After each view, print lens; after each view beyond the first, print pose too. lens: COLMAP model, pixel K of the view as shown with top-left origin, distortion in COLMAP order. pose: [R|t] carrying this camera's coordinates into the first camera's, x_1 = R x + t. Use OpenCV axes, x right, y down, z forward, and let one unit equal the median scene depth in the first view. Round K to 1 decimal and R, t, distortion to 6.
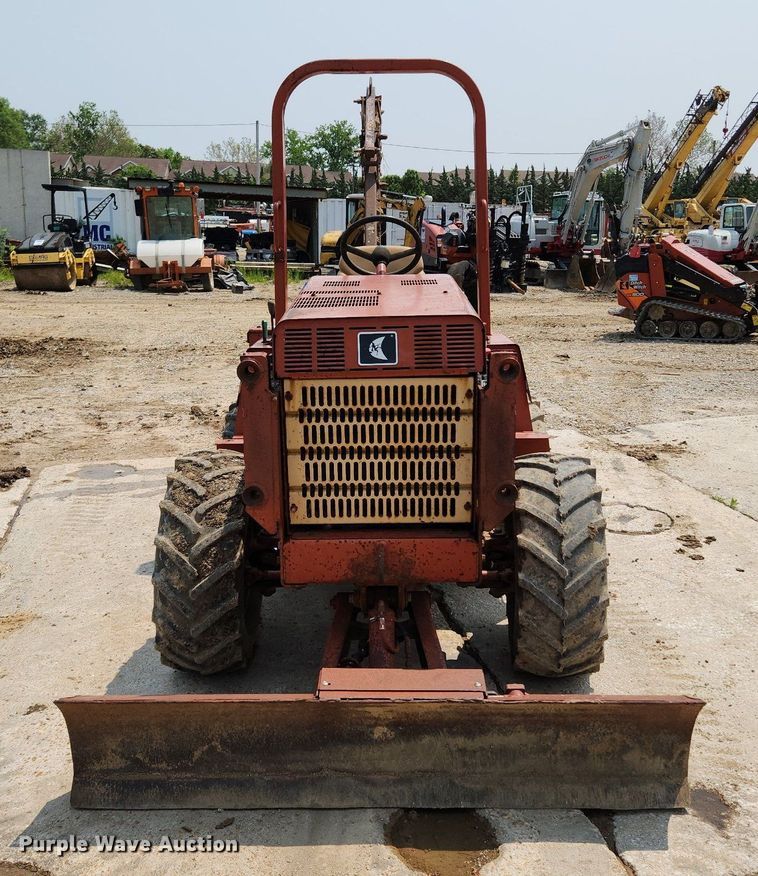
lens RADIAL K [[904.1, 0, 379.1], [0, 904.1, 440.1], [0, 0, 1]] dist [0.032192, 0.000000]
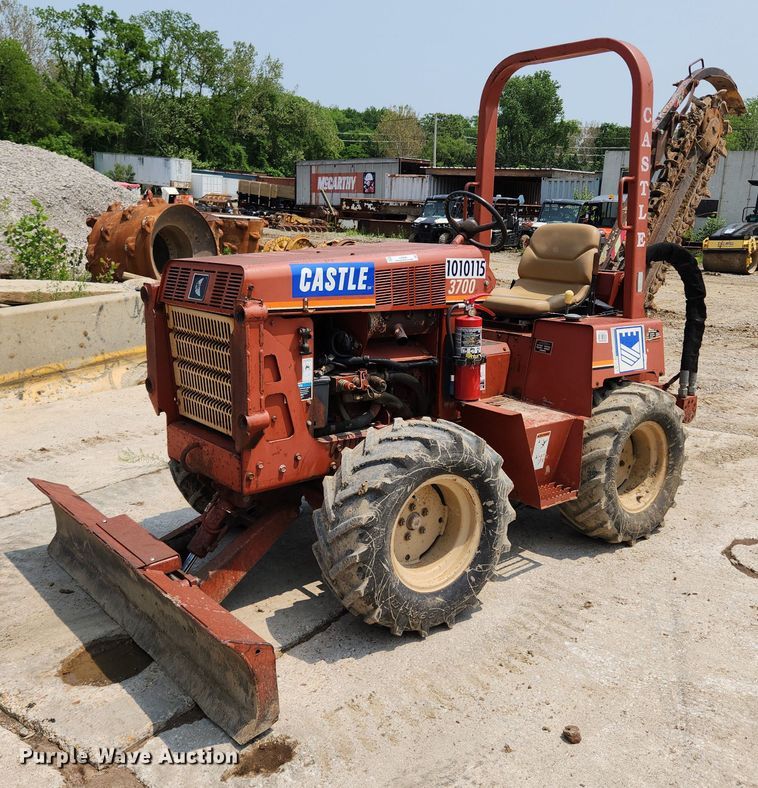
lens RADIAL K [[762.9, 0, 379.2], [0, 762.9, 393.8], [0, 0, 1]] dist [0.032035, 0.000000]
pose [[0.675722, 0.194222, -0.711110, 0.585267], [-0.198060, 0.977030, 0.078648, -0.054318], [0.710051, 0.087698, 0.698668, 0.269223]]
